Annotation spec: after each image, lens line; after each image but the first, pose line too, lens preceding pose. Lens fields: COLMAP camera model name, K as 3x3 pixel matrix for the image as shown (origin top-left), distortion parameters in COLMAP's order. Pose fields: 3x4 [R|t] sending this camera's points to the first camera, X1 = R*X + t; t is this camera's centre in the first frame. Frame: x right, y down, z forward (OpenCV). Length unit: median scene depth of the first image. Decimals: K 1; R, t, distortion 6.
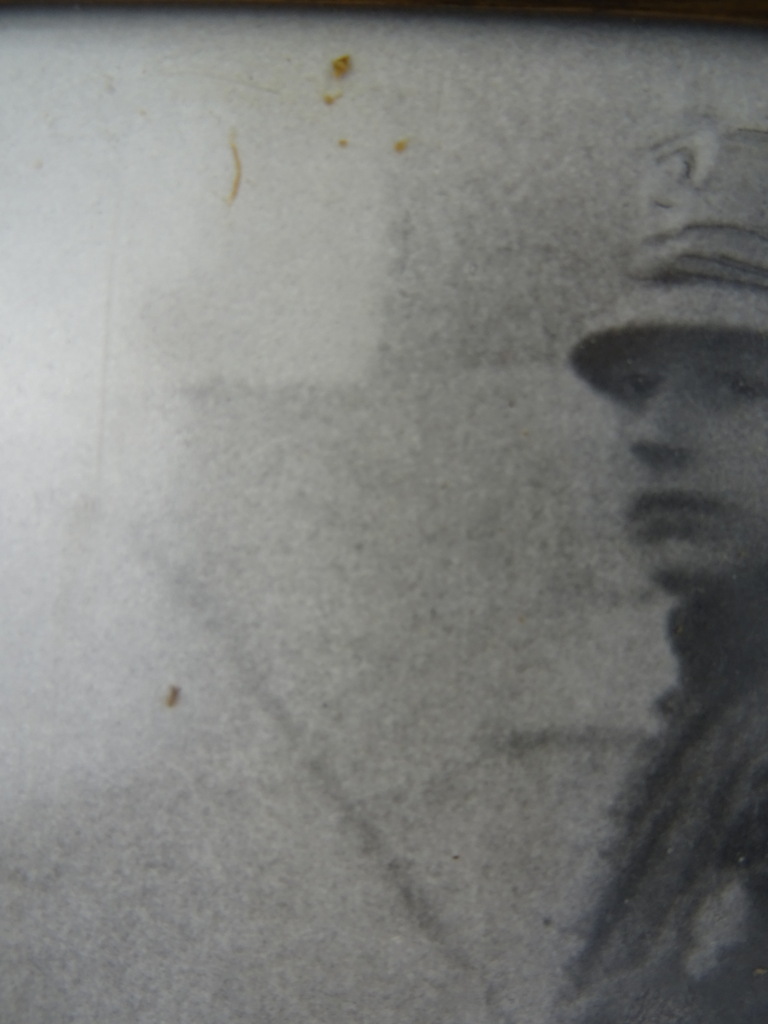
lens RADIAL K [[728.8, 0, 384.6], [0, 728.8, 505.9], [0, 0, 1]] dist [0.003683, -0.016036]
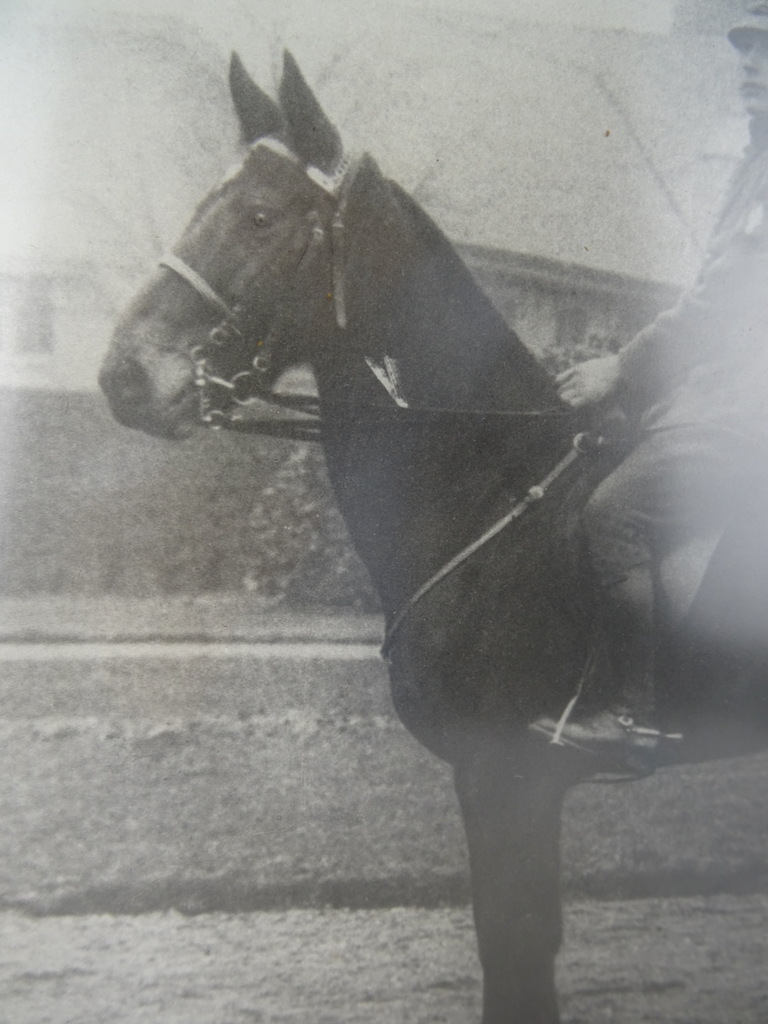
lens RADIAL K [[728.8, 0, 386.7], [0, 728.8, 509.3], [0, 0, 1]] dist [0.003683, -0.016036]
pose [[0.983014, -0.001891, 0.183520, -1.812515], [-0.027544, 0.987102, 0.157708, 1.395986], [-0.181451, -0.160084, 0.970283, -2.151545]]
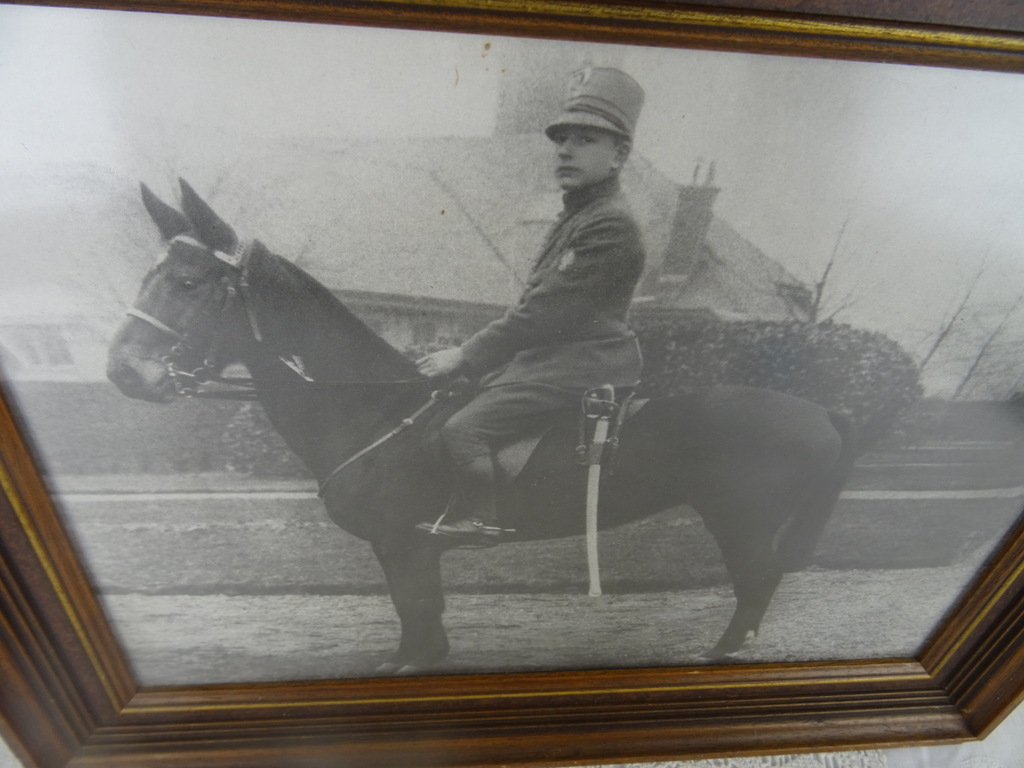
lens RADIAL K [[728.8, 0, 513.5], [0, 728.8, 380.1], [0, 0, 1]] dist [0.003683, -0.016036]
pose [[0.994120, -0.022027, 0.106022, -0.350373], [-0.052622, 0.757445, 0.650775, -1.723860], [-0.094641, -0.652528, 0.751831, -2.757258]]
